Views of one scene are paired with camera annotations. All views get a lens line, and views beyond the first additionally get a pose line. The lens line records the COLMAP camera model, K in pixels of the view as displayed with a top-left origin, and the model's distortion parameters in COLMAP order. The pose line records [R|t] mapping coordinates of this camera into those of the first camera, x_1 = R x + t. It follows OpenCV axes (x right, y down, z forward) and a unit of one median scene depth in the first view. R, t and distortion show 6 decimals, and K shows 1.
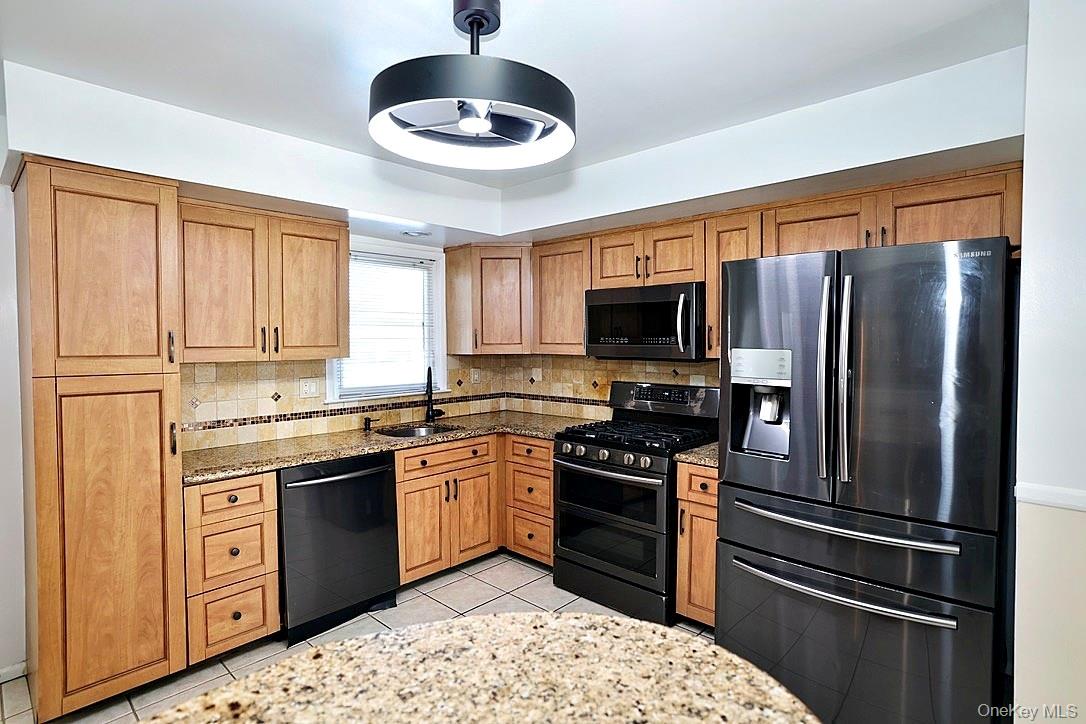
lens RADIAL K [[554.2, 0, 545.3], [0, 554.2, 358.0], [0, 0, 1]] dist [-0.019033, 0.003586]
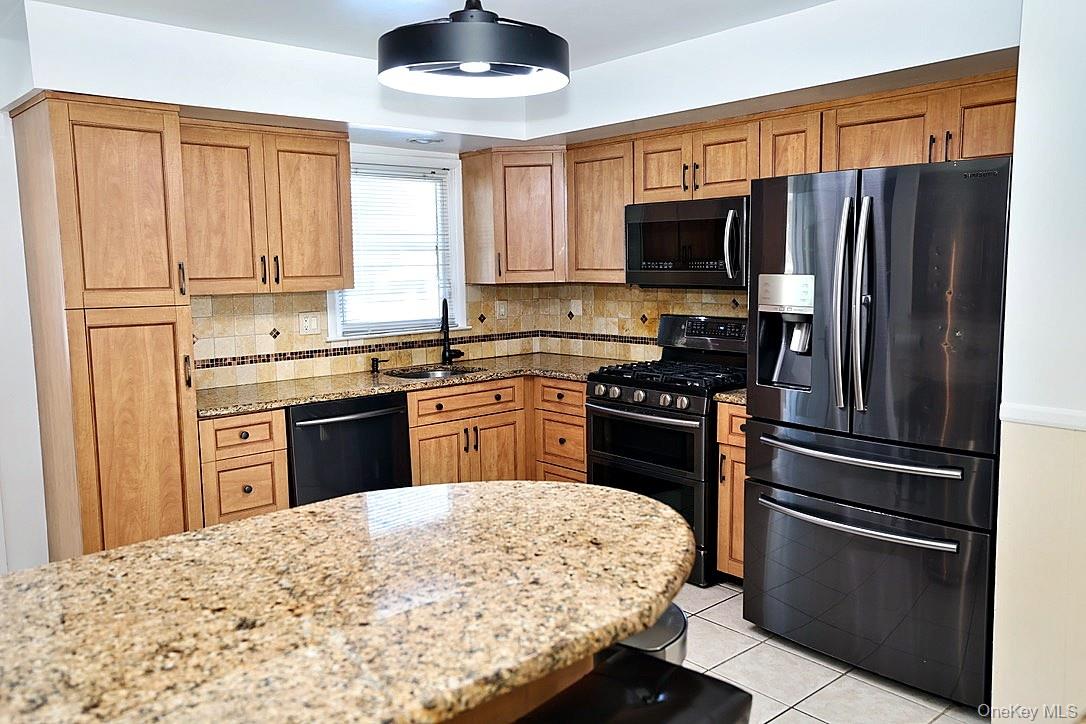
lens RADIAL K [[863.1, 0, 543.7], [0, 863.1, 360.8], [0, 0, 1]] dist [0.020890, 0.004034]
pose [[0.994749, -0.001191, -0.102338, 0.103866], [0.009718, 0.996513, 0.082864, 0.003387], [0.101882, -0.083423, 0.991292, -0.408986]]
